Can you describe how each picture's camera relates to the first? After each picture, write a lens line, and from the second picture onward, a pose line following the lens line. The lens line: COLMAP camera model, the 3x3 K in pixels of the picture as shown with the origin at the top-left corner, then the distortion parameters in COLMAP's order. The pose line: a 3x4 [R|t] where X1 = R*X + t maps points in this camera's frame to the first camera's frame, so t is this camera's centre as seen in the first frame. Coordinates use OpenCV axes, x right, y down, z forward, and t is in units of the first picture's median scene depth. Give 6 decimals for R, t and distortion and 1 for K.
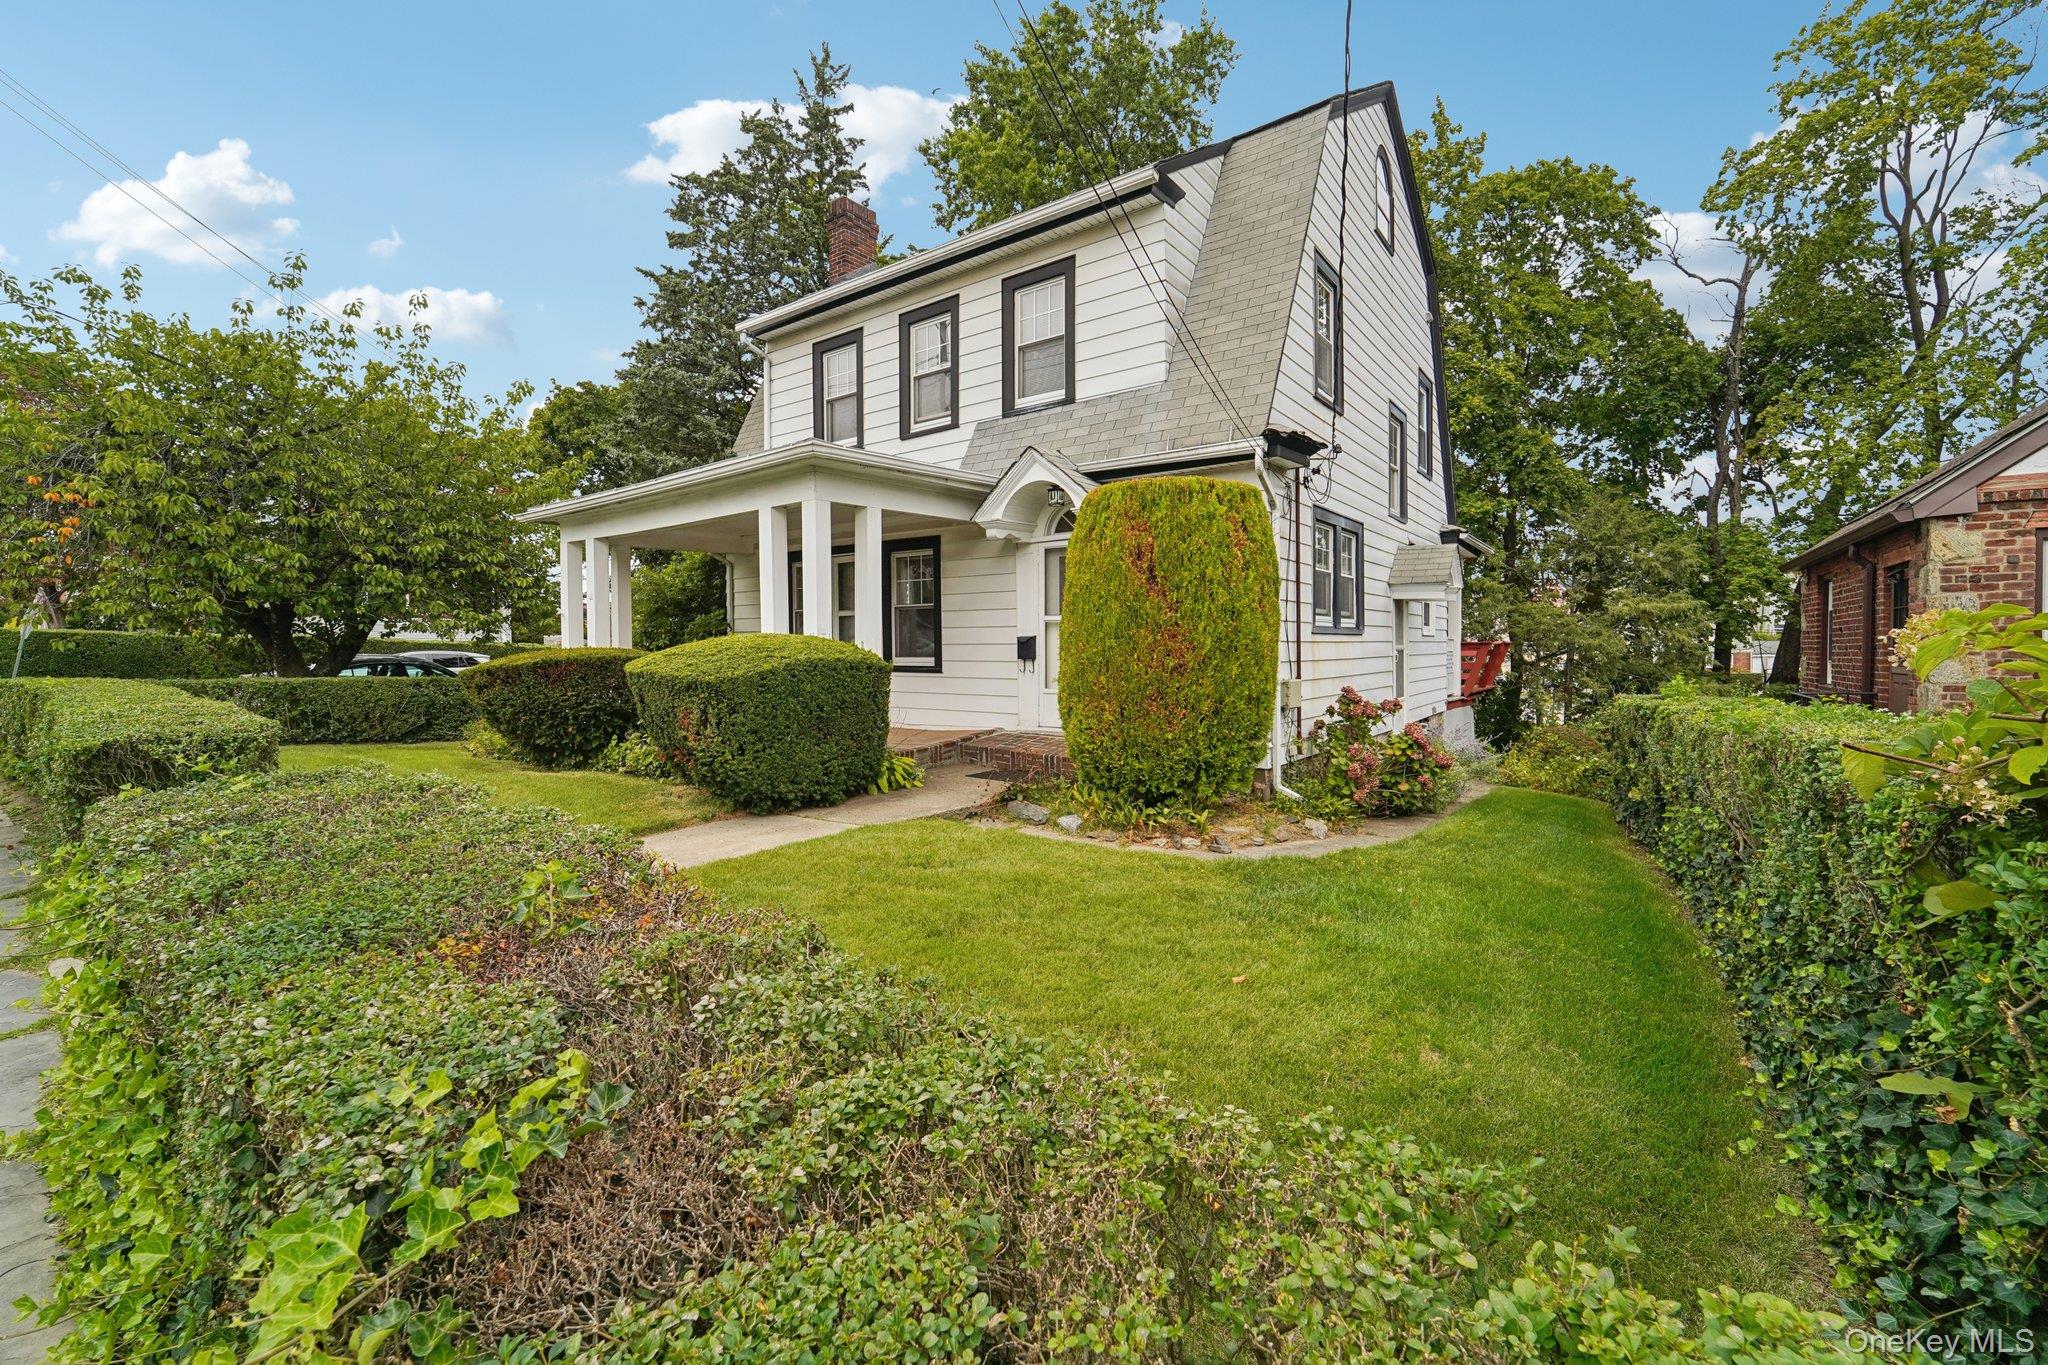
lens RADIAL K [[852.0, 0, 1026.1], [0, 852.0, 661.1], [0, 0, 1]] dist [-0.000908, -0.000207]
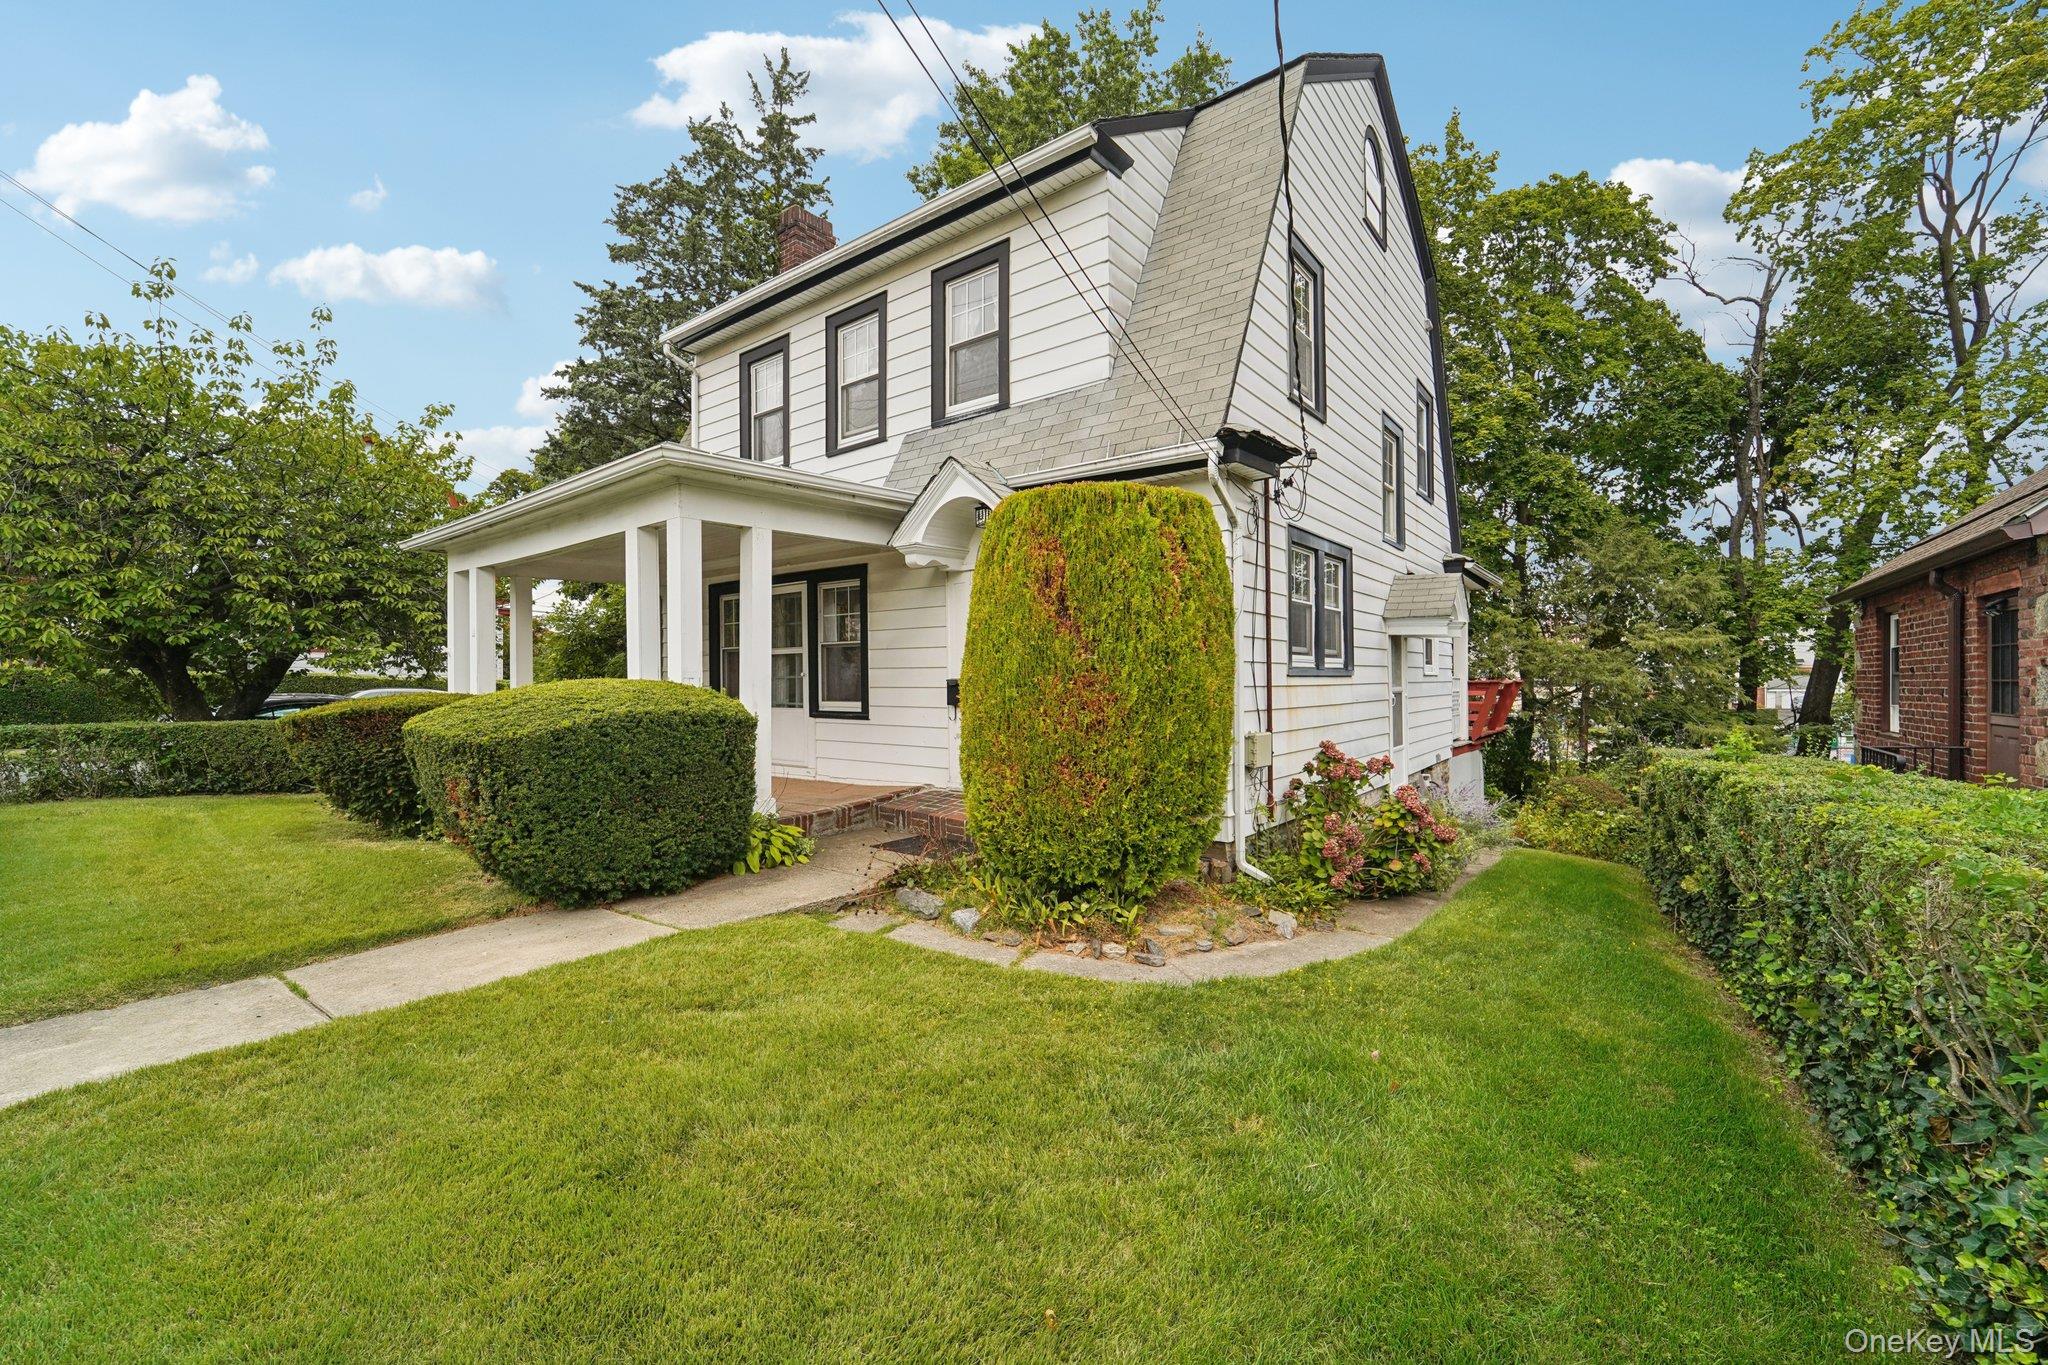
lens RADIAL K [[830.8, 0, 1023.0], [0, 830.8, 677.3], [0, 0, 1]] dist [0.000211, -0.000451]
pose [[0.999755, 0.000445, -0.022150, 0.077778], [-0.000901, 0.999788, -0.020587, -0.011964], [0.022136, 0.020602, 0.999543, 0.144224]]
